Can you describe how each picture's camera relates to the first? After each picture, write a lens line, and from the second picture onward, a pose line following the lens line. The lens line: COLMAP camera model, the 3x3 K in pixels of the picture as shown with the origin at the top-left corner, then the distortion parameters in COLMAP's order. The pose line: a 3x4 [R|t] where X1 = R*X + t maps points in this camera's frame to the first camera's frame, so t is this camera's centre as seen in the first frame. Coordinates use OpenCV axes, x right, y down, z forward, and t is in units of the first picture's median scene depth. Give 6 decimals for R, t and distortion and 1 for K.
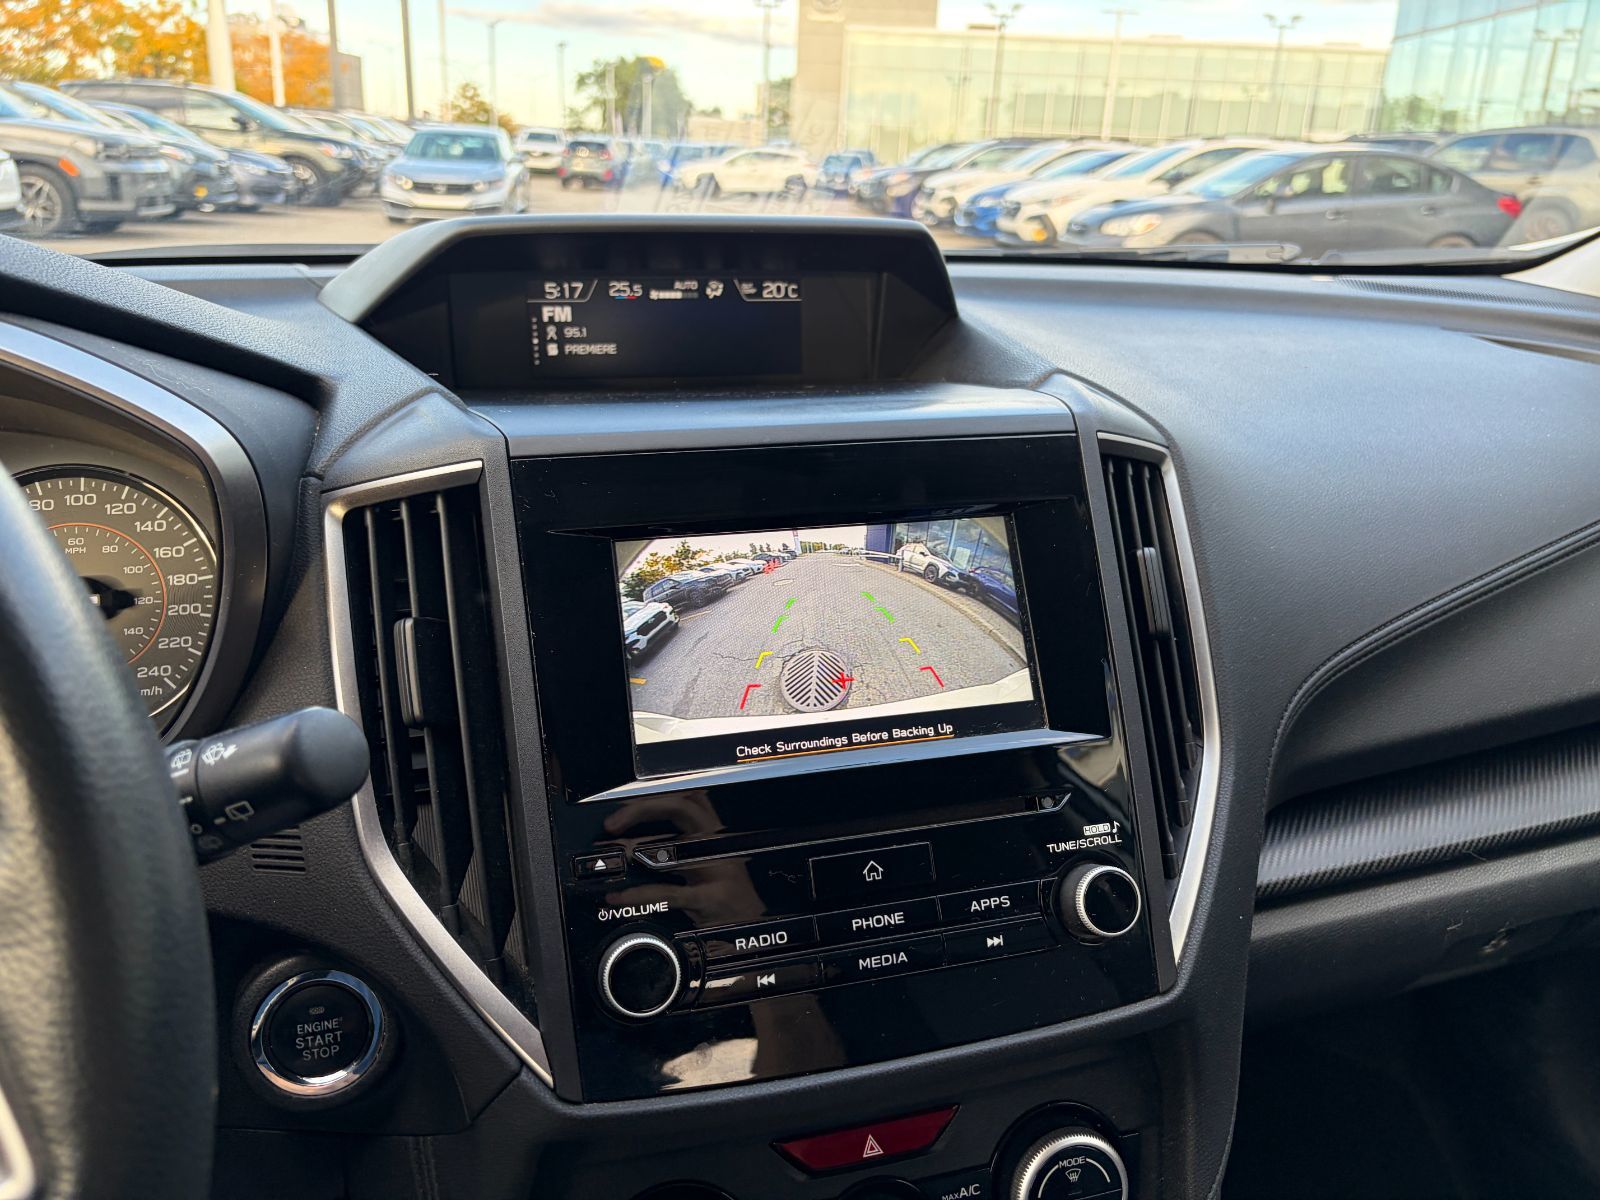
lens RADIAL K [[1203.4, 0, 796.3], [0, 1203.4, 600.2], [0, 0, 1]] dist [0.037474, -0.048137]
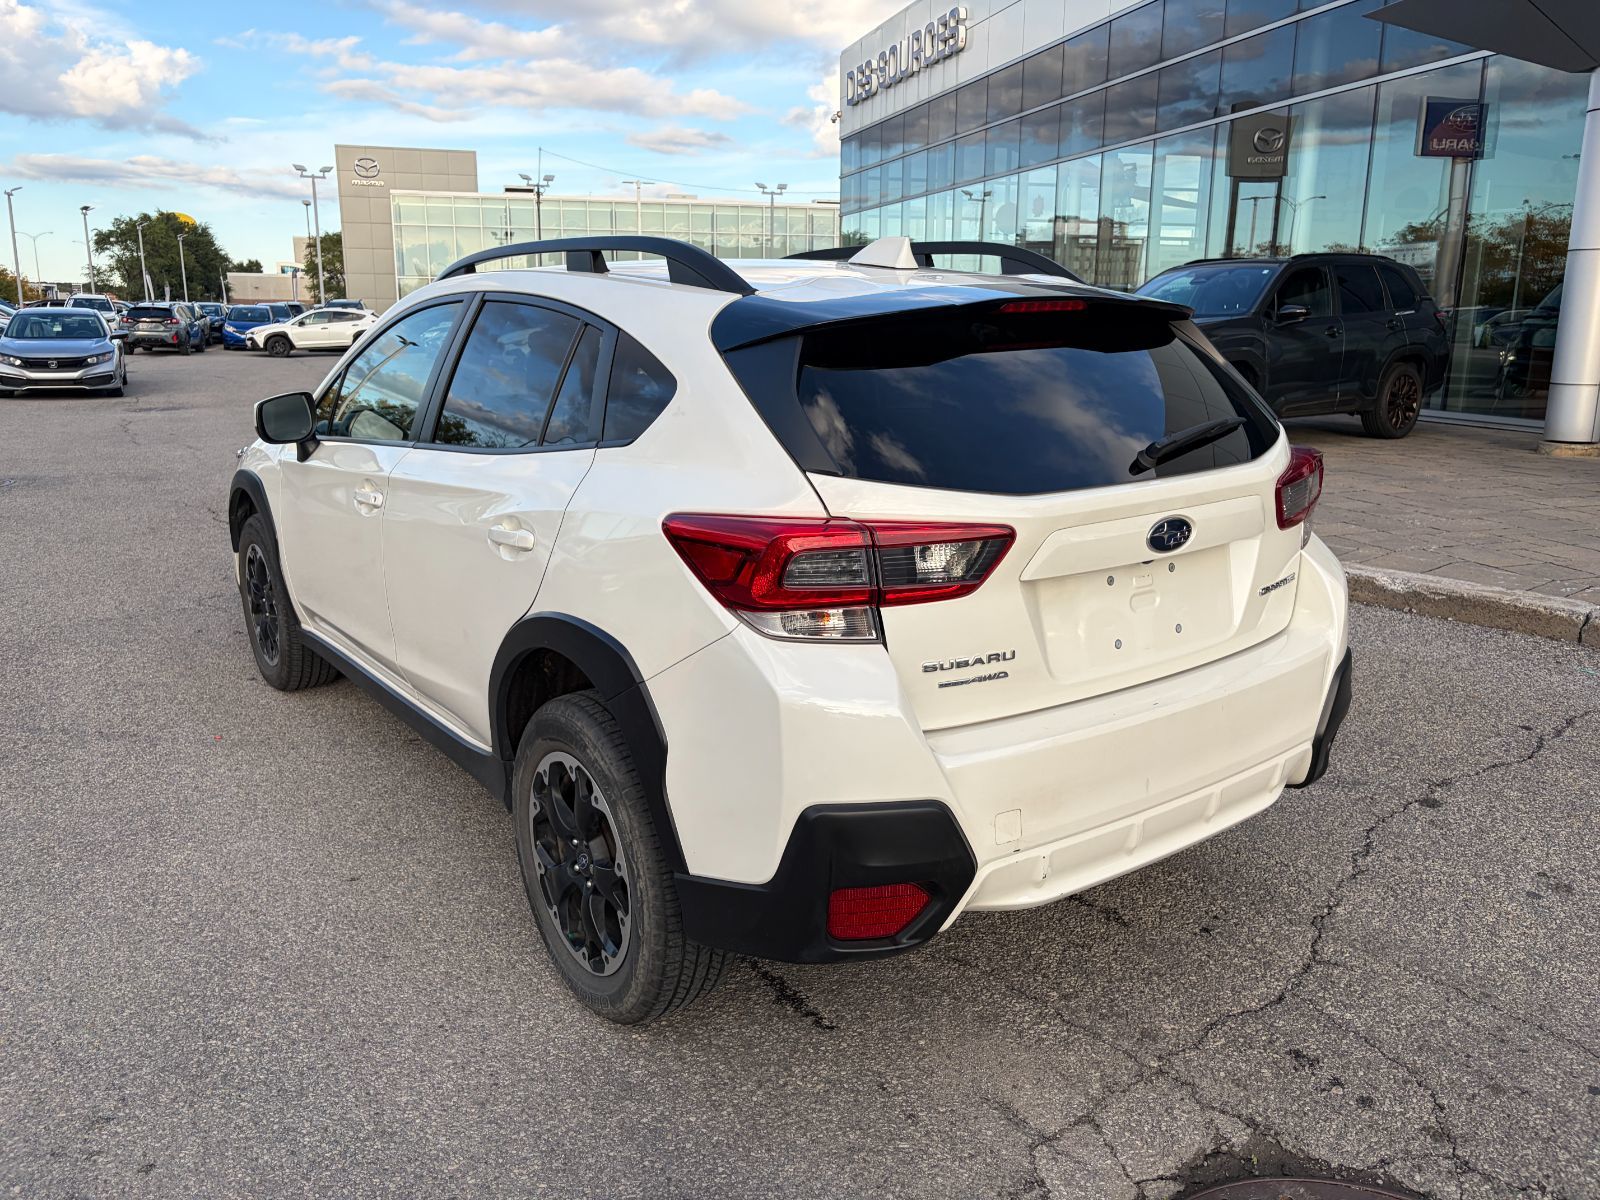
lens RADIAL K [[1203.4, 0, 796.3], [0, 1203.4, 600.2], [0, 0, 1]] dist [0.037474, -0.048137]
pose [[0.938790, -0.113615, 0.325214, -0.051877], [0.147294, 0.985787, -0.080802, 0.094507], [-0.311411, 0.123758, 0.942182, -0.342588]]
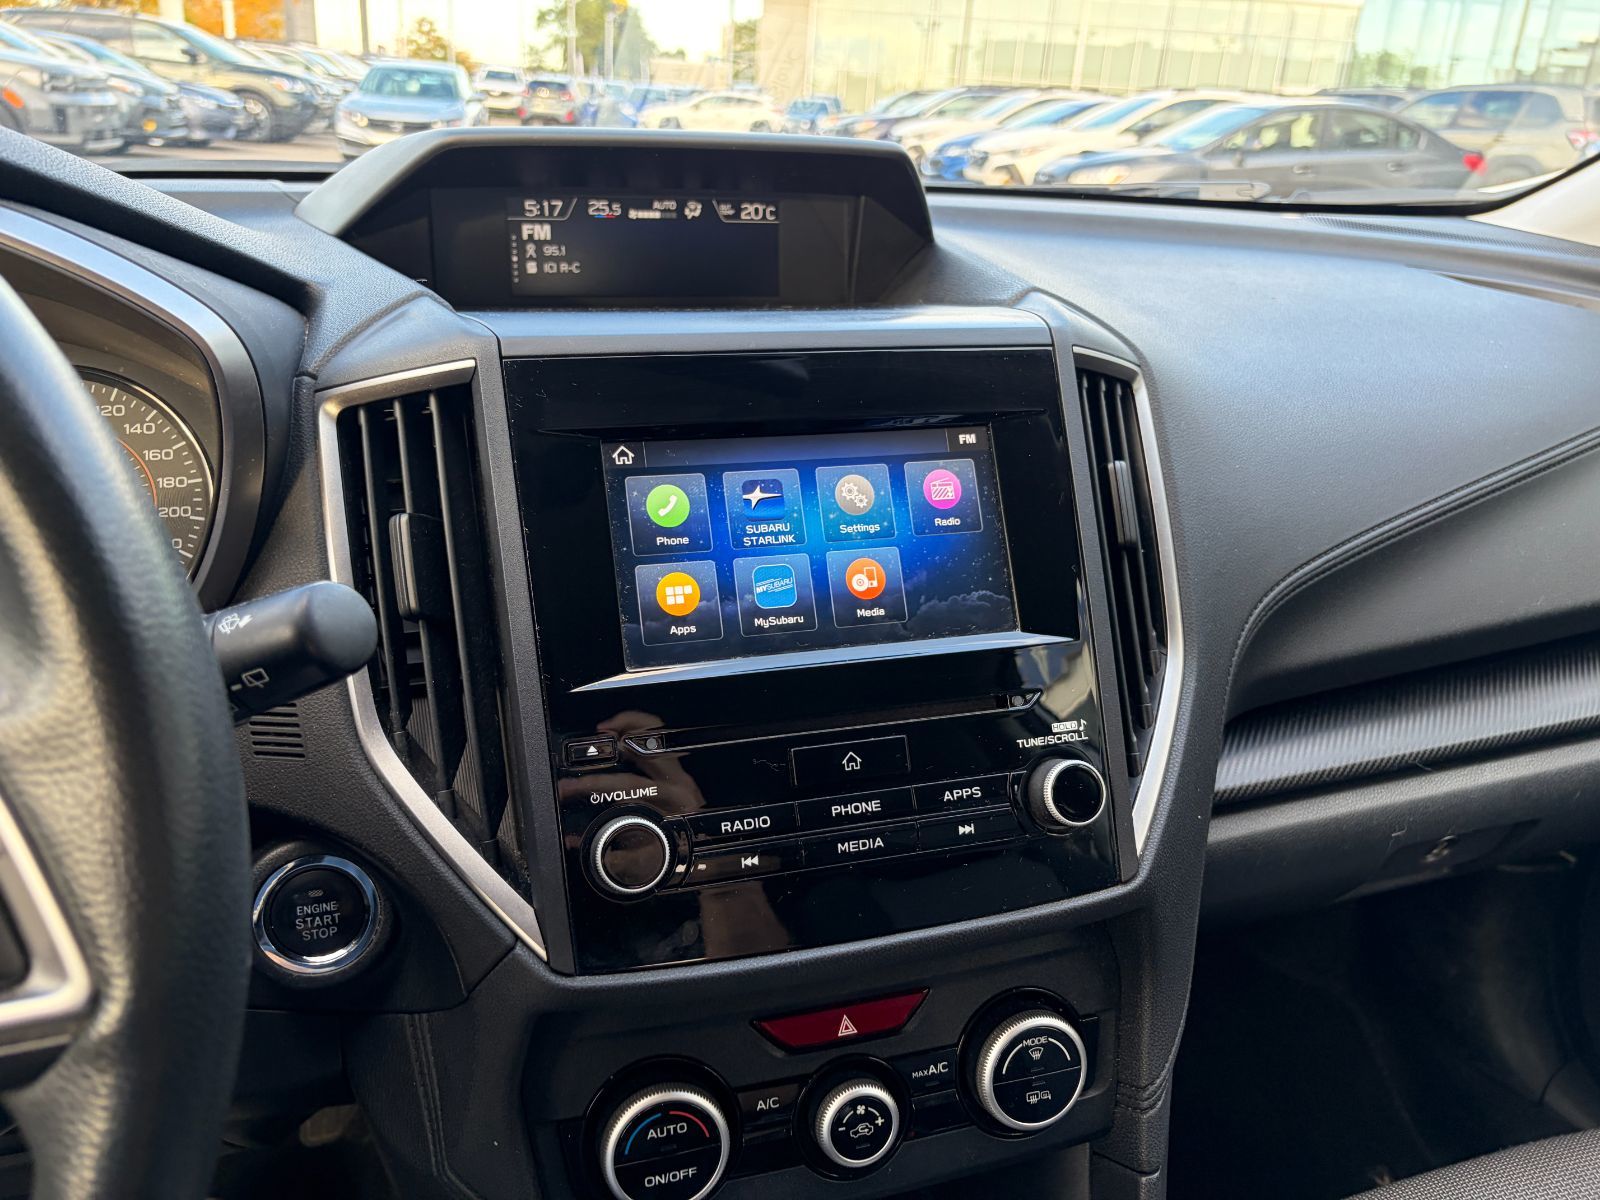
lens RADIAL K [[1202.3, 0, 784.9], [0, 1202.3, 609.5], [0, 0, 1]] dist [0.044695, -0.060420]
pose [[0.999687, 0.009179, 0.023293, -0.000749], [-0.010228, 0.998920, 0.045334, 0.001703], [-0.022851, -0.045558, 0.998700, -0.001330]]
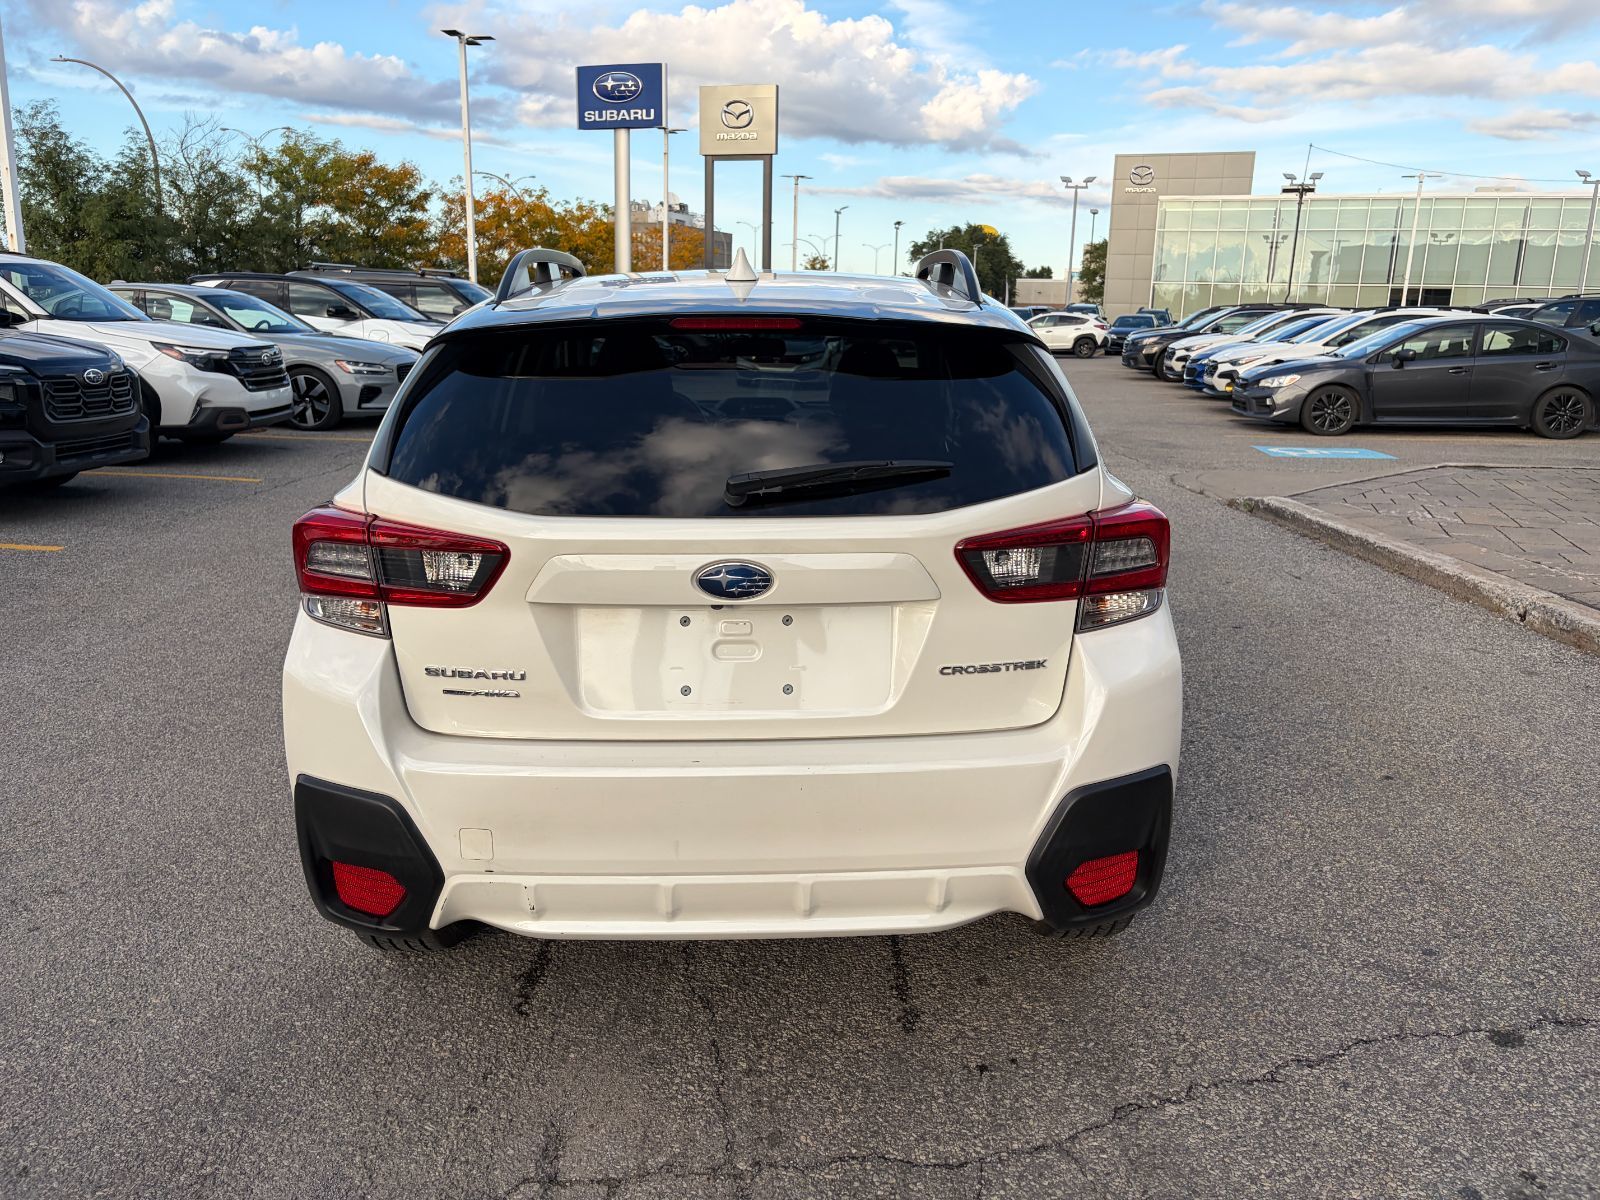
lens RADIAL K [[1200.0, 0, 817.8], [0, 1200.0, 600.4], [0, 0, 1]] dist [0.055249, -0.056024]
pose [[0.968989, 0.037729, -0.244205, 0.119832], [-0.065880, 0.991949, -0.108154, 0.098036], [0.238158, 0.120889, 0.963673, -0.343976]]
